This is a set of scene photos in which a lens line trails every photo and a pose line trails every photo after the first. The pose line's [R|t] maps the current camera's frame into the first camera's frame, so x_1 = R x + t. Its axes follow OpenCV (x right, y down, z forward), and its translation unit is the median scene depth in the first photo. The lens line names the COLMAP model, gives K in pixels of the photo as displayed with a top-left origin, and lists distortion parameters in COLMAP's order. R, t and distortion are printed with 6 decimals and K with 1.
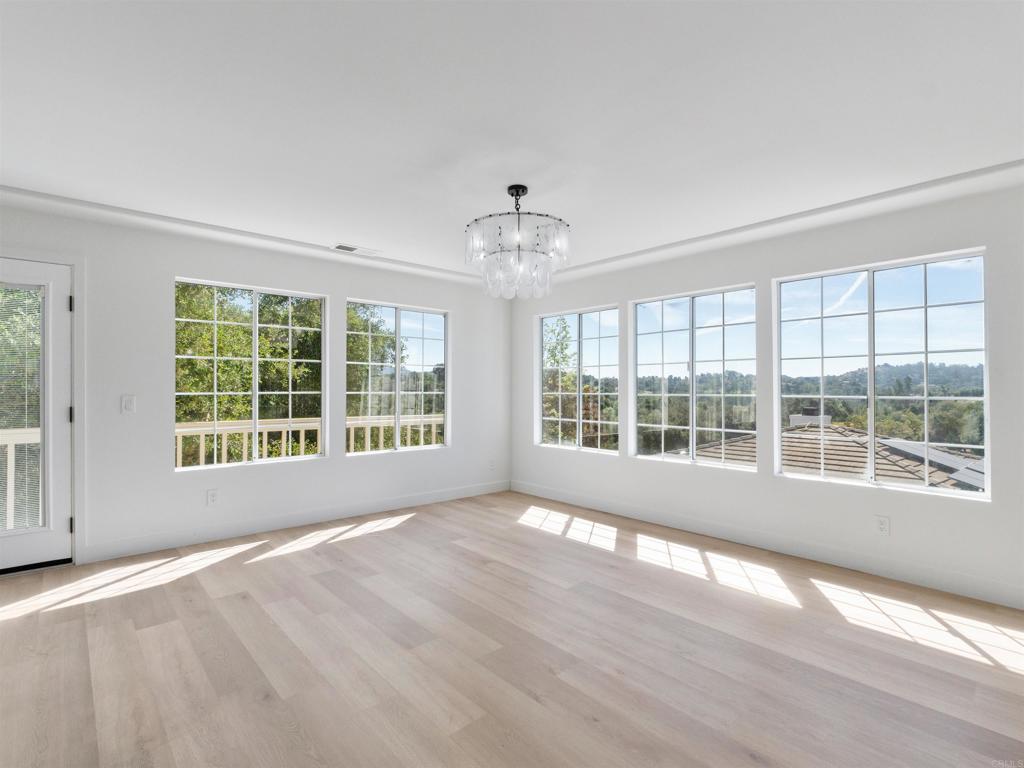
lens RADIAL K [[487.8, 0, 511.7], [0, 487.8, 389.0], [0, 0, 1]] dist [-0.008922, 0.002392]
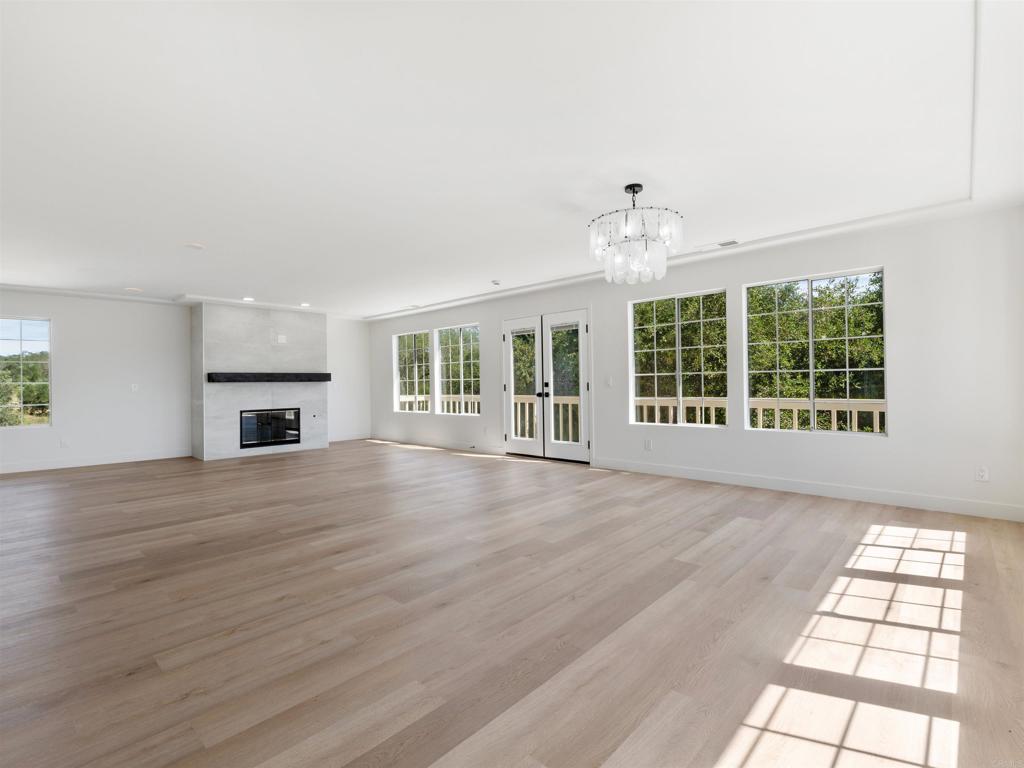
lens RADIAL K [[514.0, 0, 514.4], [0, 514.0, 382.1], [0, 0, 1]] dist [-0.019014, -0.000044]
pose [[0.067643, 0.001825, -0.997708, 0.777591], [0.016843, 0.999854, 0.002971, 0.015841], [0.997567, -0.017006, 0.067602, 0.415570]]
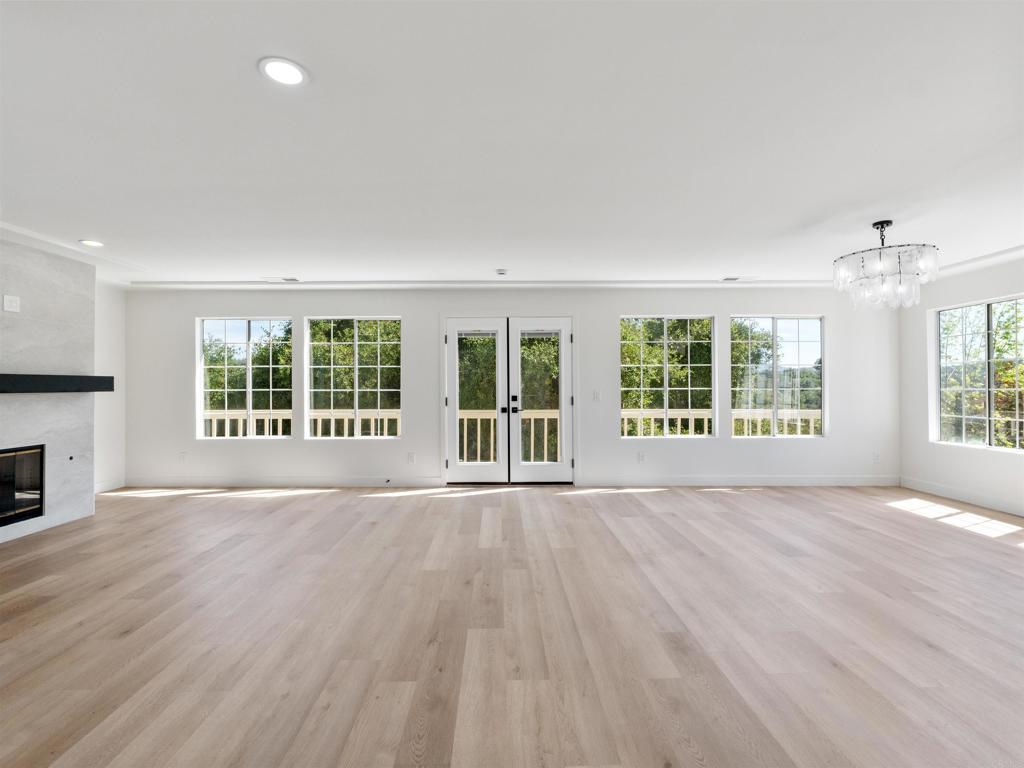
lens RADIAL K [[487.8, 0, 507.8], [0, 487.8, 381.4], [0, 0, 1]] dist [-0.008922, 0.002392]
pose [[0.749467, -0.013487, -0.661905, 0.069853], [0.004989, 0.999879, -0.014724, 0.004701], [0.662023, 0.007733, 0.749443, -0.354523]]
